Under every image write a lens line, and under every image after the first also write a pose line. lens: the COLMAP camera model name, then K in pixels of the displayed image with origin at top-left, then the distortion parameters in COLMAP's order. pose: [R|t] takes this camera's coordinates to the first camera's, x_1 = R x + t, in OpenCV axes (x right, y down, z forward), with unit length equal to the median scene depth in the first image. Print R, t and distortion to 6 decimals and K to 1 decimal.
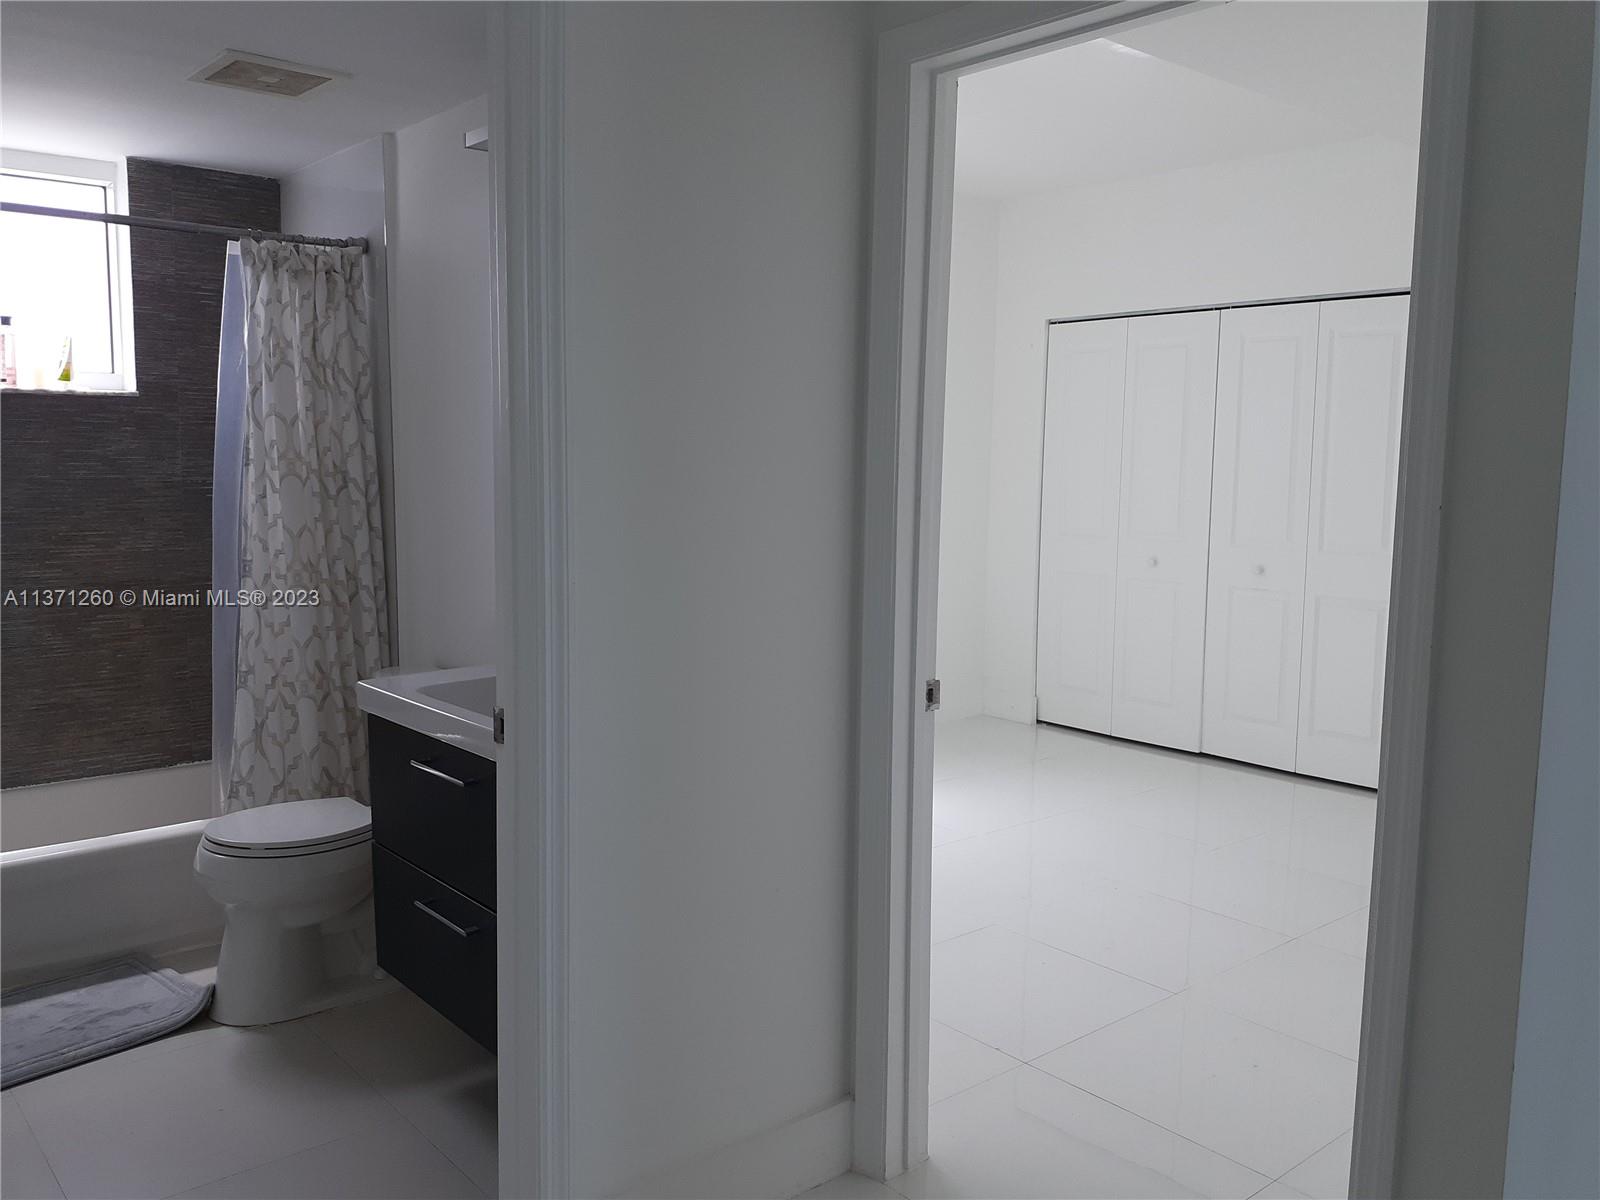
lens RADIAL K [[1378.6, 0, 800.0], [0, 1378.6, 600.0], [0, 0, 1]] dist [-0.002972, -0.001351]
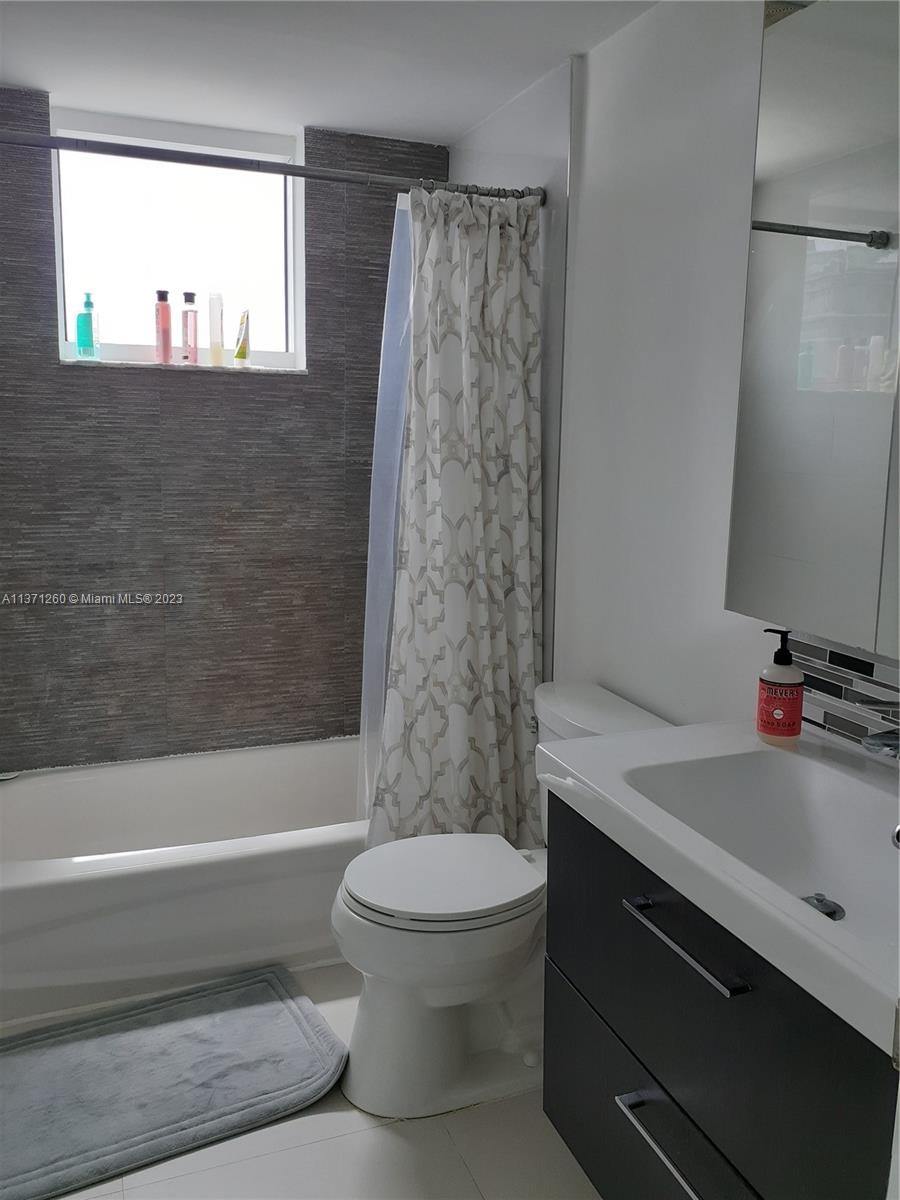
lens RADIAL K [[963.1, 0, 453.8], [0, 963.1, 594.0], [0, 0, 1]] dist [0.081604, -0.097834]
pose [[0.948287, 0.063353, -0.311029, -0.163205], [-0.045348, 0.996868, 0.064790, -0.042549], [0.314160, -0.047335, 0.948189, 0.388974]]
